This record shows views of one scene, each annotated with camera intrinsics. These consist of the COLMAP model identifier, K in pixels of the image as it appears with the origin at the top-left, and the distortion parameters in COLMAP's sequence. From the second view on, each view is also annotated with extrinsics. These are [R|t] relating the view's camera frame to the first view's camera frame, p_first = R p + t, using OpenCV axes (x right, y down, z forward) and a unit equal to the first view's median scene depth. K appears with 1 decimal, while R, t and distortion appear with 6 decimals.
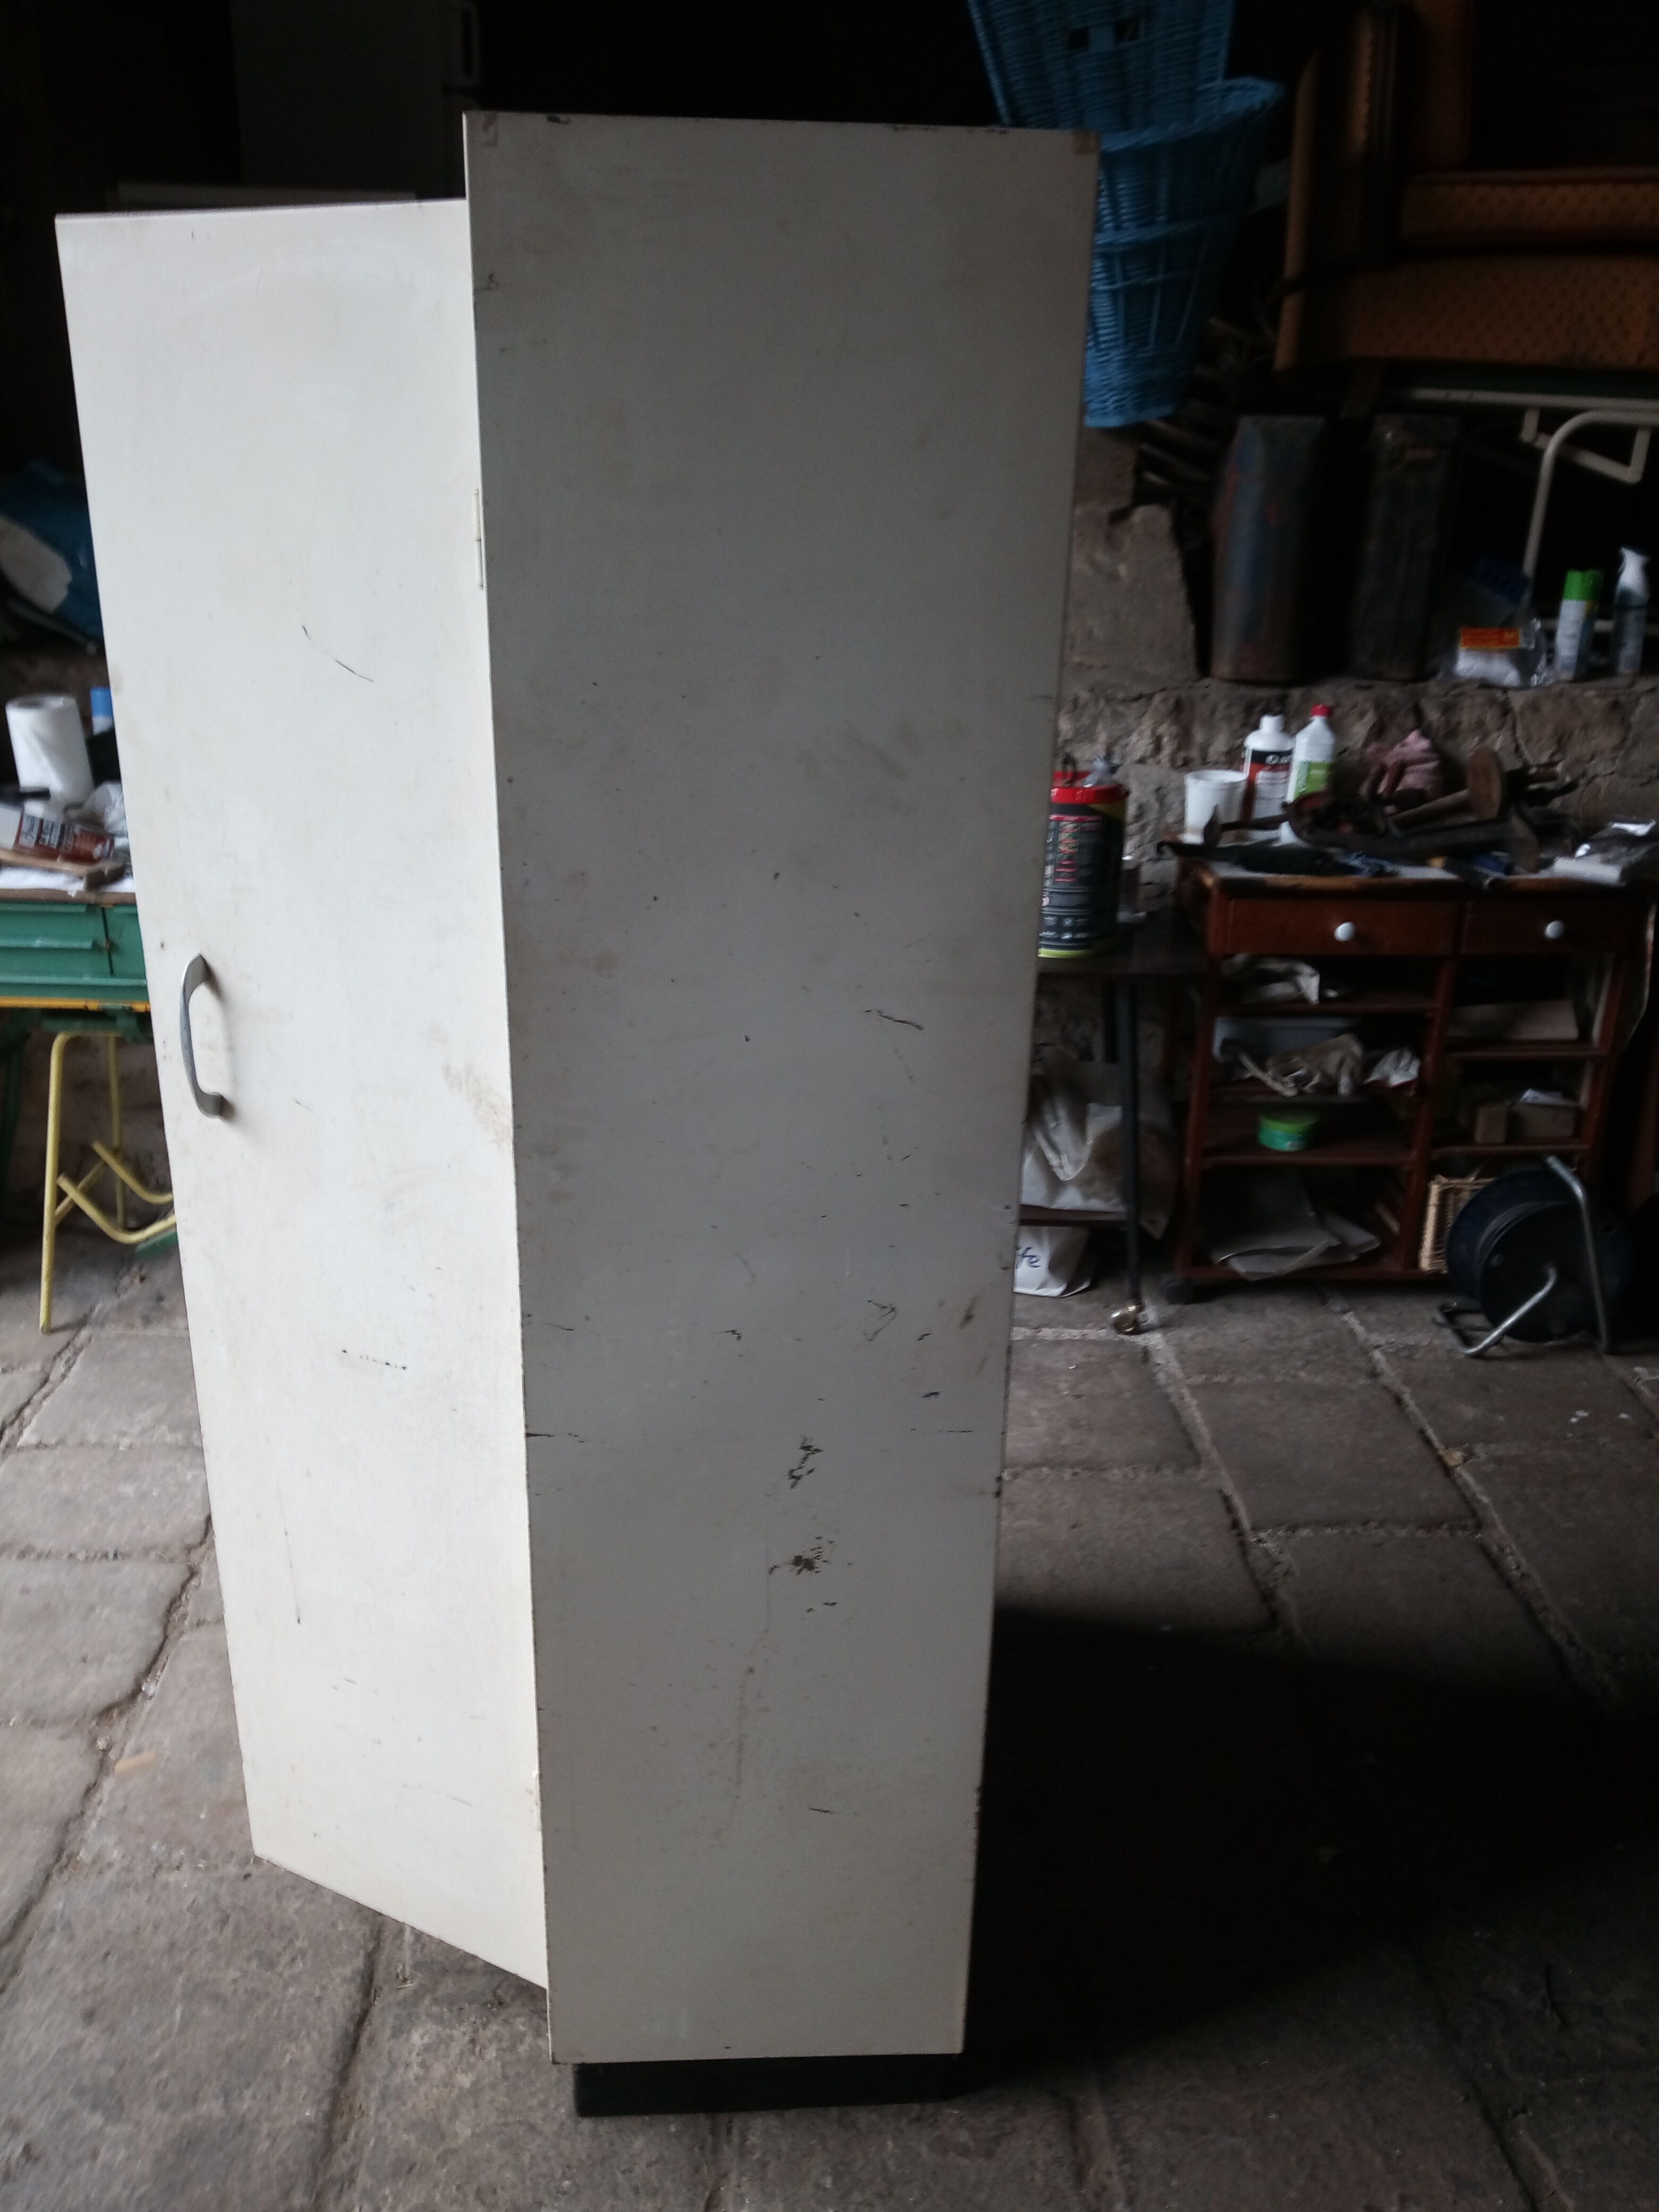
lens RADIAL K [[1728.7, 0, 735.7], [0, 1728.7, 1108.1], [0, 0, 1]] dist [0.008226, -0.016225]
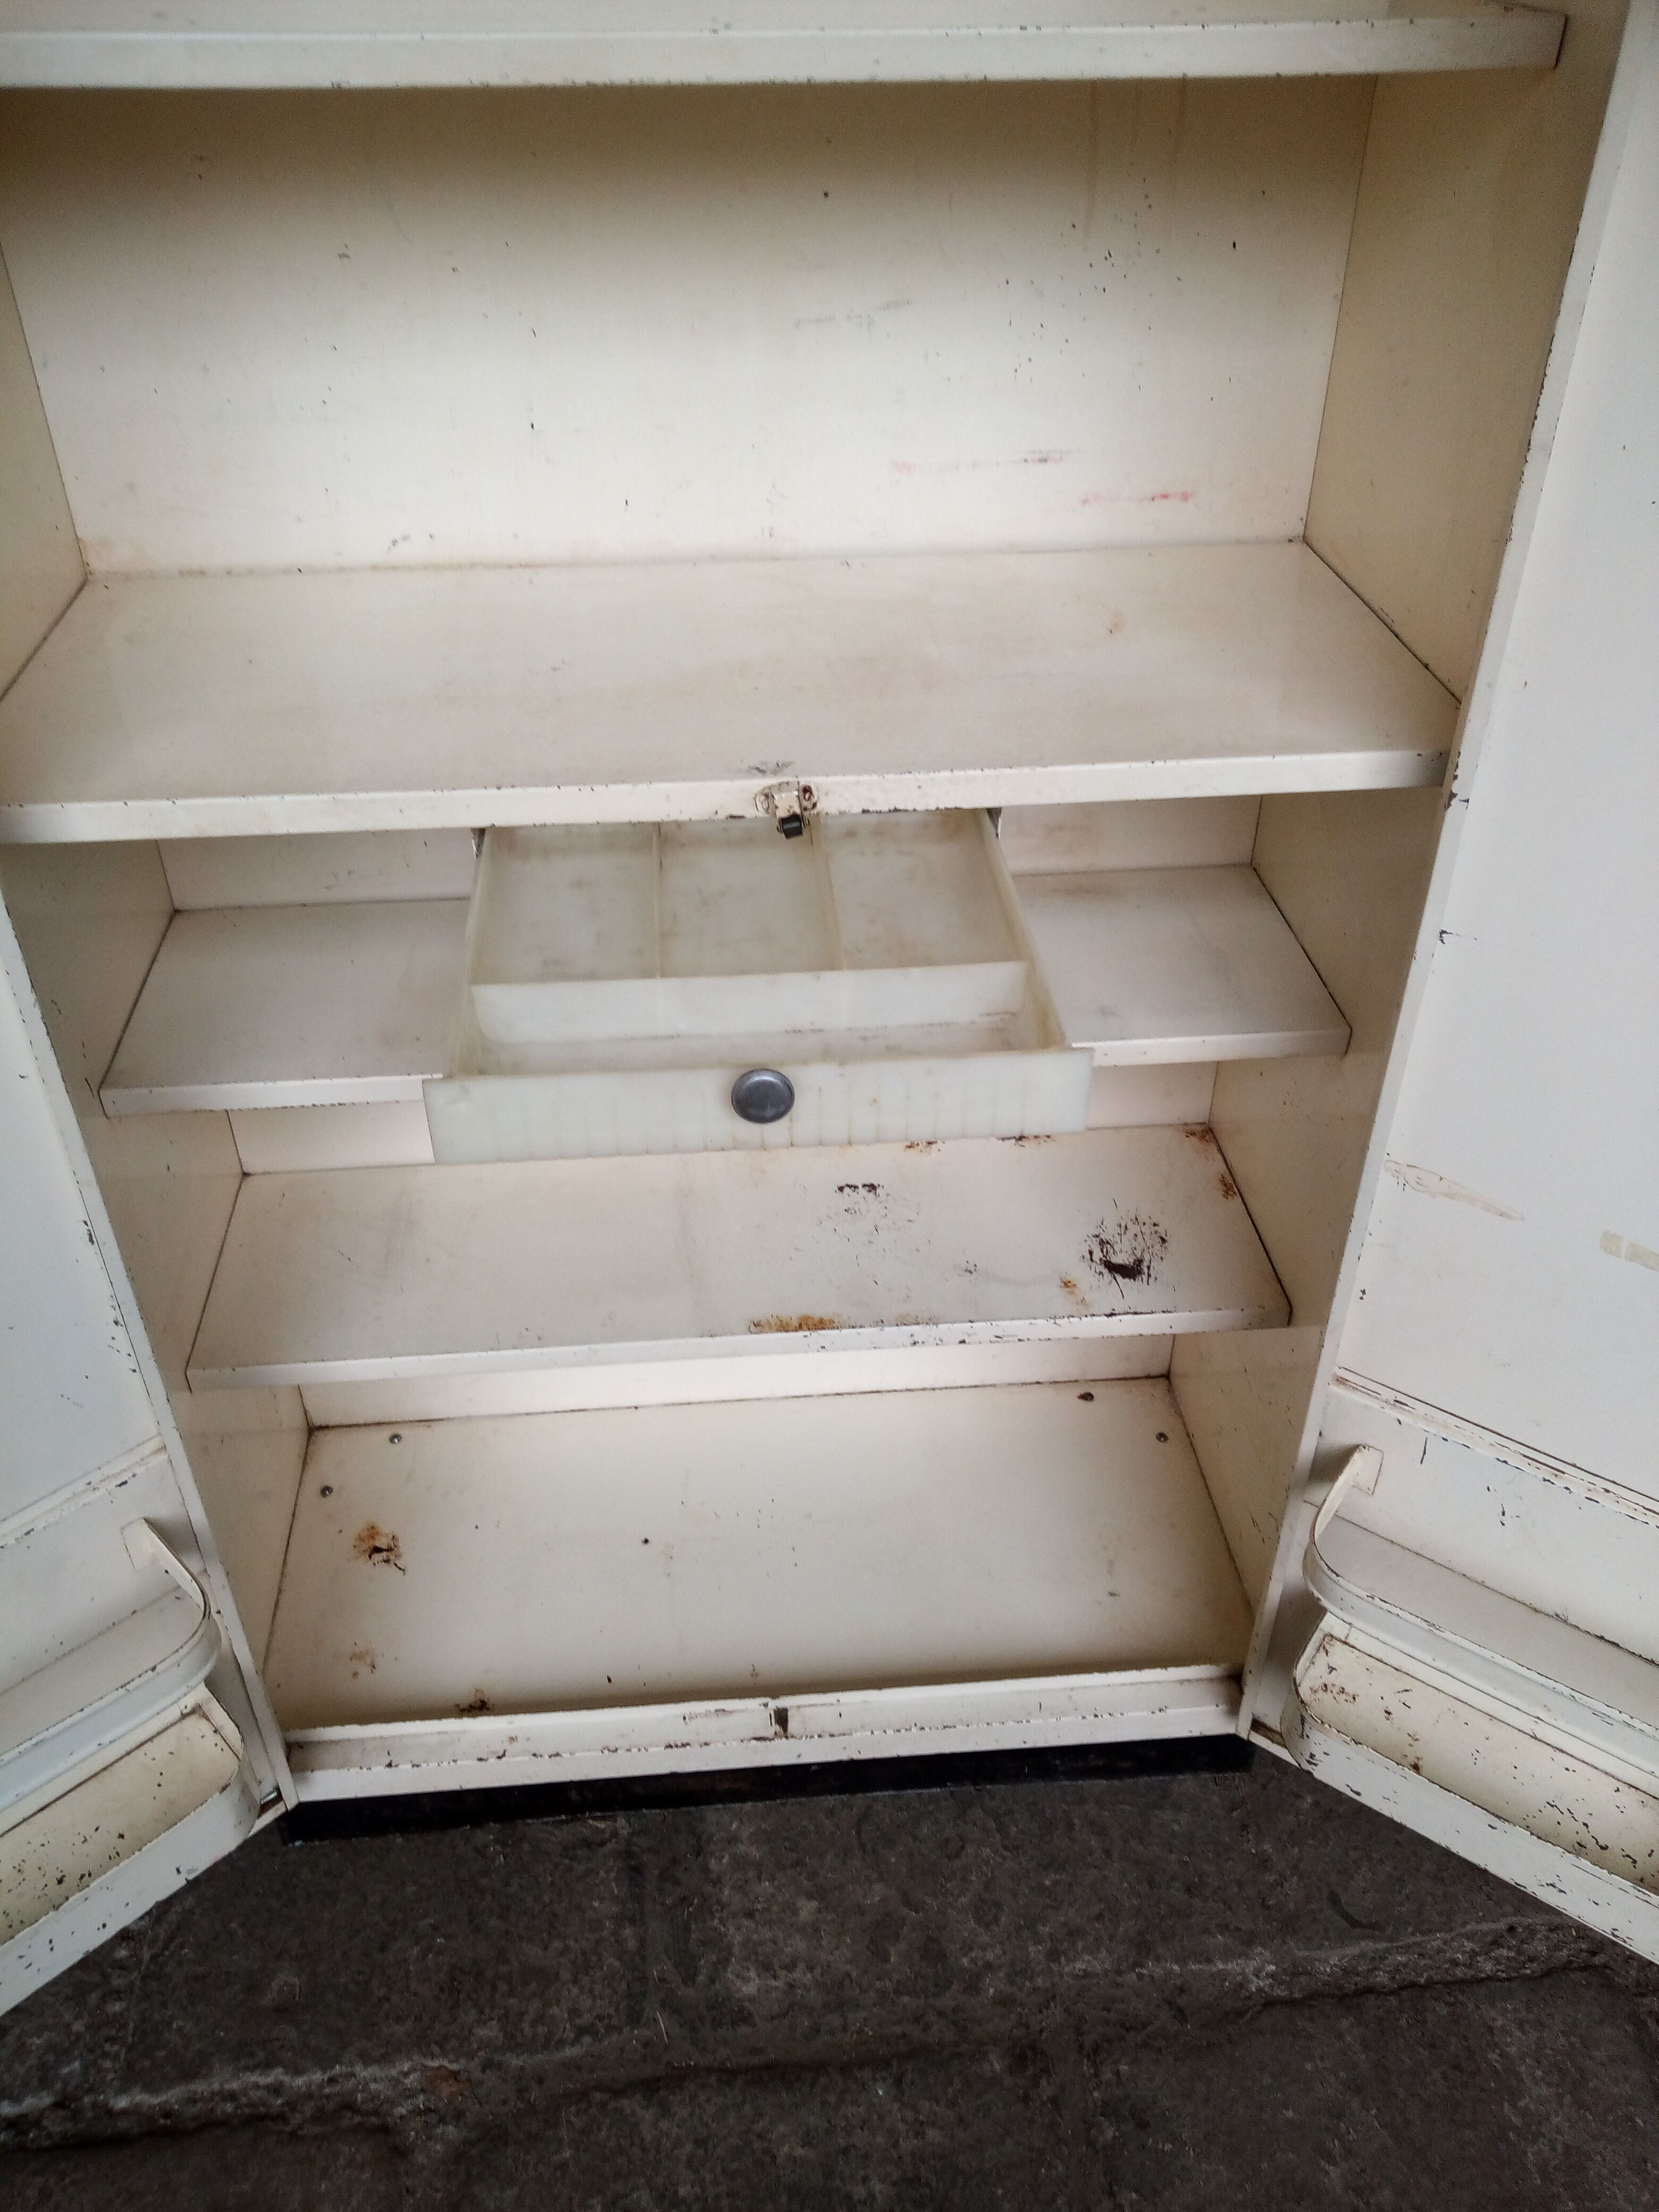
lens RADIAL K [[1728.7, 0, 799.3], [0, 1728.7, 1117.7], [0, 0, 1]] dist [0.008226, -0.016225]
pose [[-0.097373, -0.600301, 0.793825, -0.555915], [0.349727, 0.726110, 0.591993, -0.183701], [-0.931778, 0.335265, 0.139238, 0.735763]]
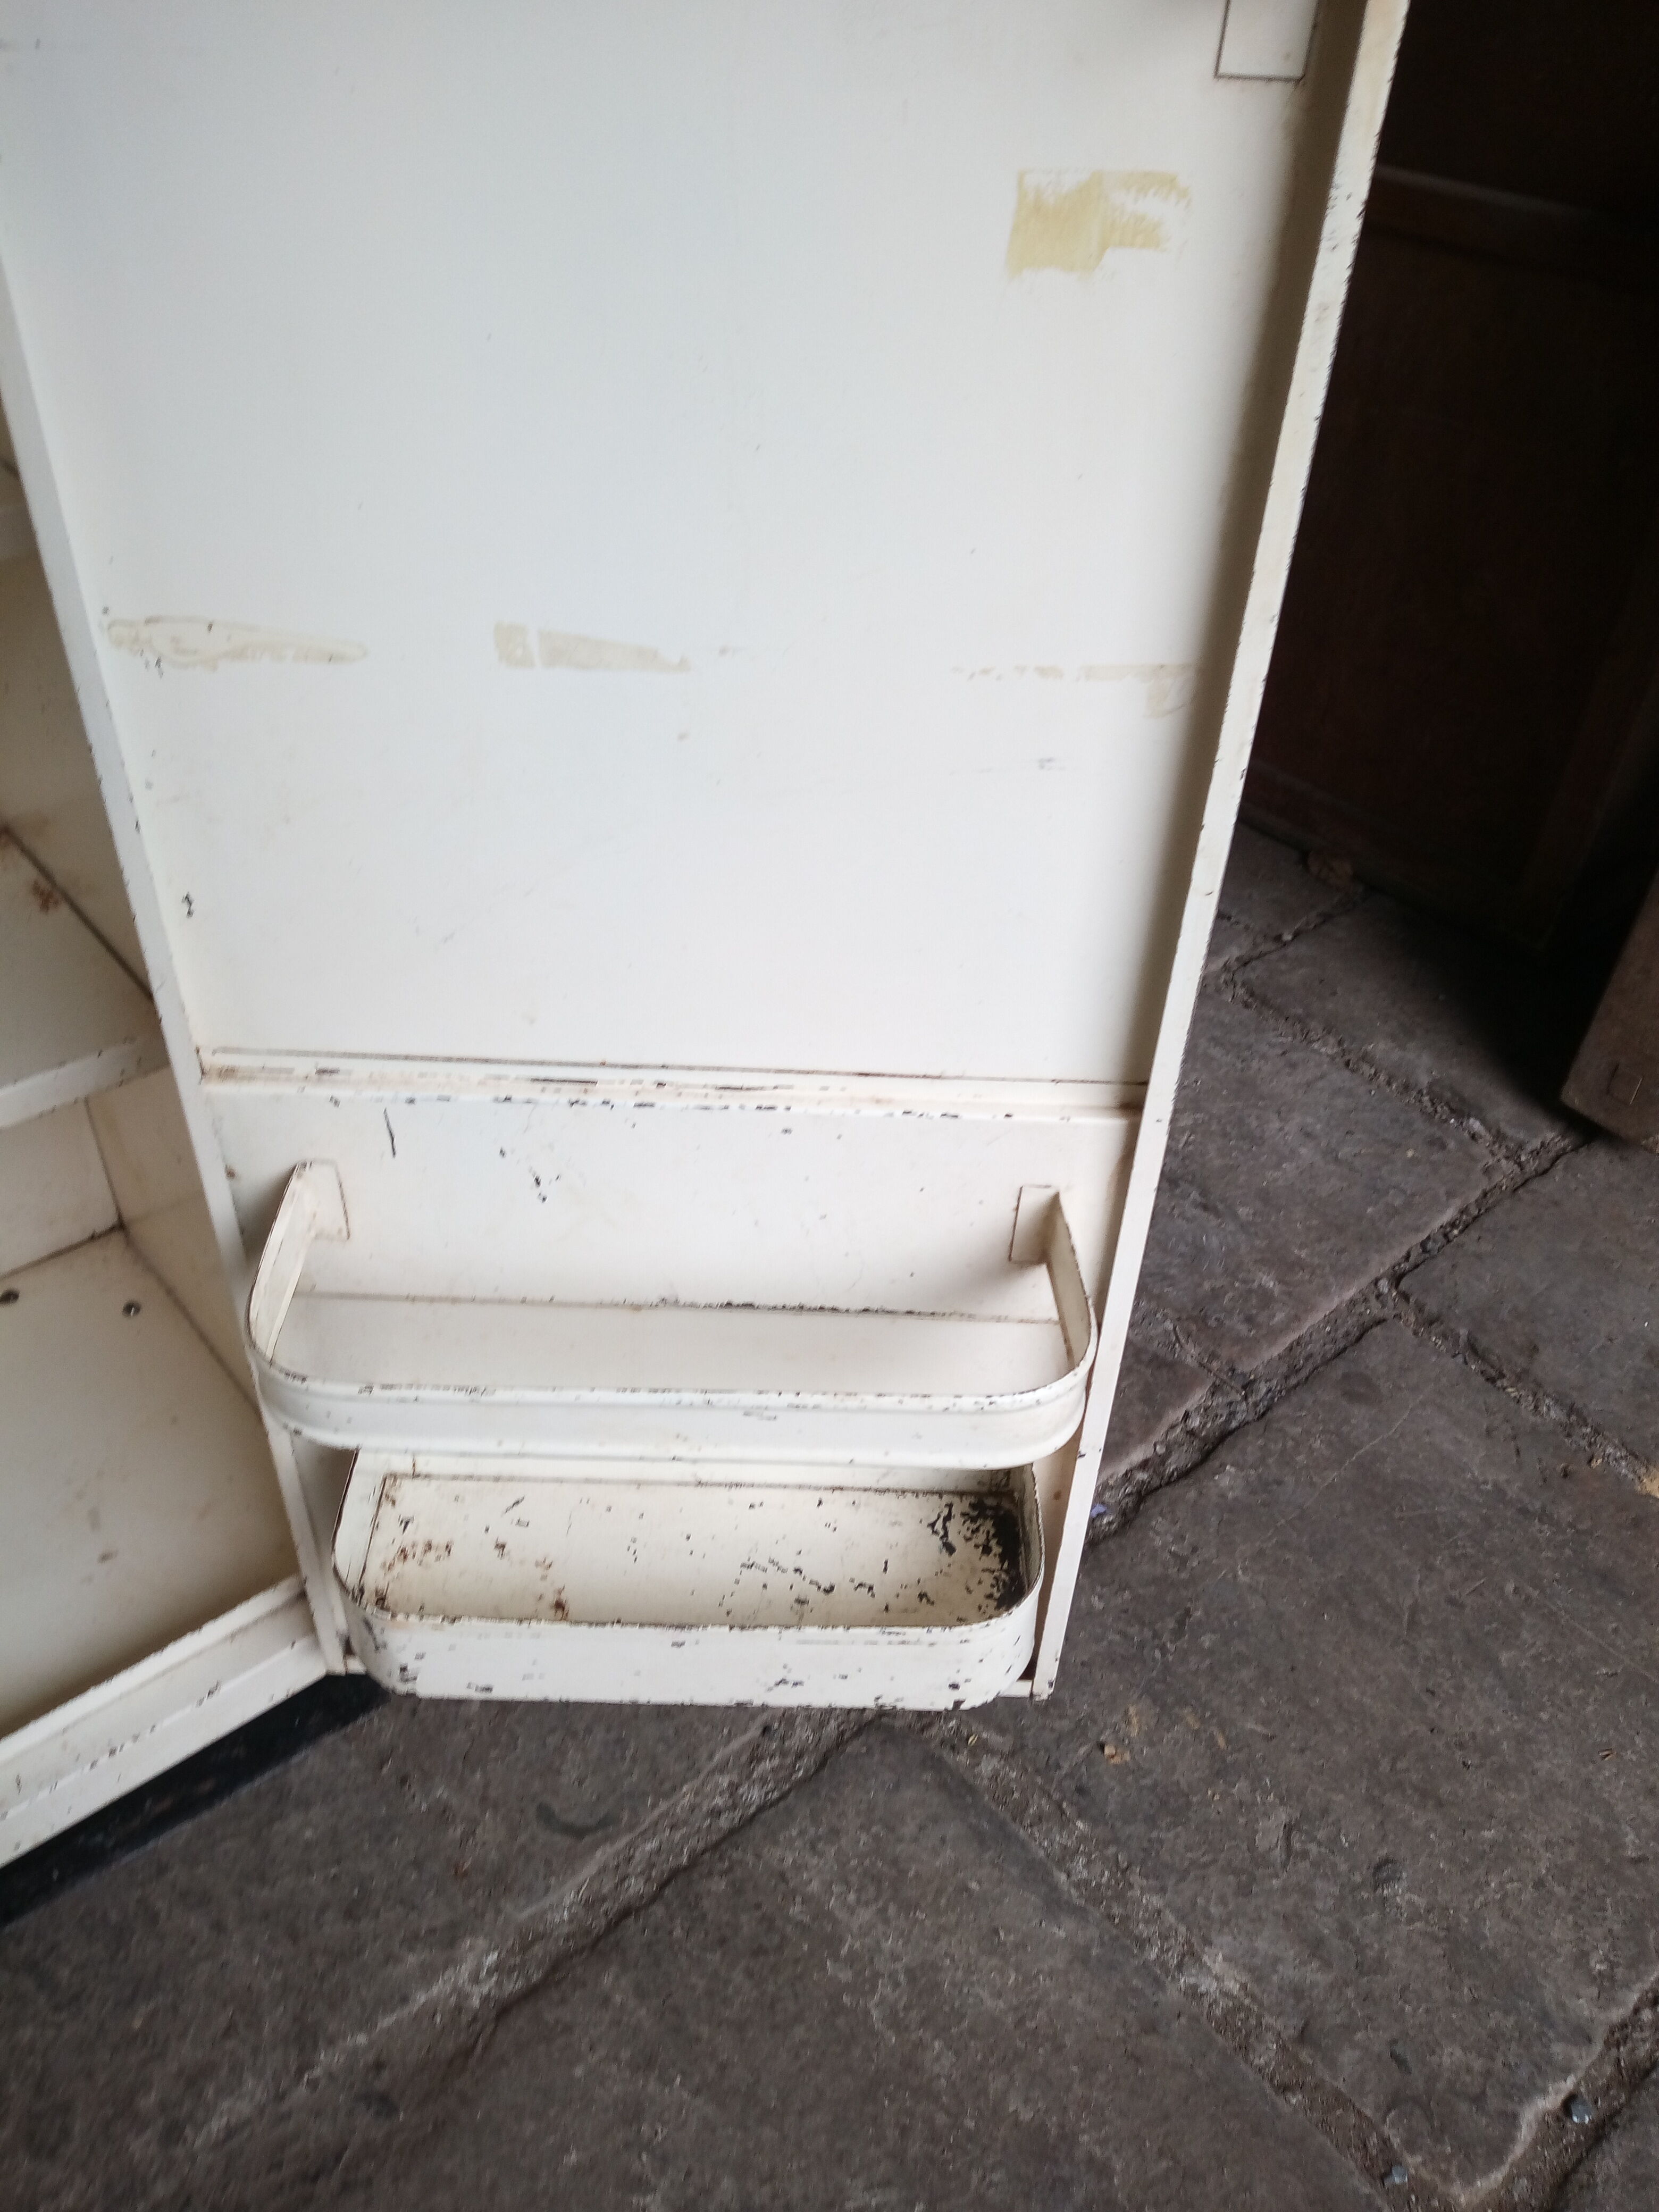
lens RADIAL K [[1711.9, 0, 761.3], [0, 1711.9, 1090.5], [0, 0, 1]] dist [0.030193, -0.041429]
pose [[-0.635799, -0.497485, 0.590143, -0.423478], [0.240969, 0.598428, 0.764080, 0.079158], [-0.733276, 0.628007, -0.260601, 0.685102]]
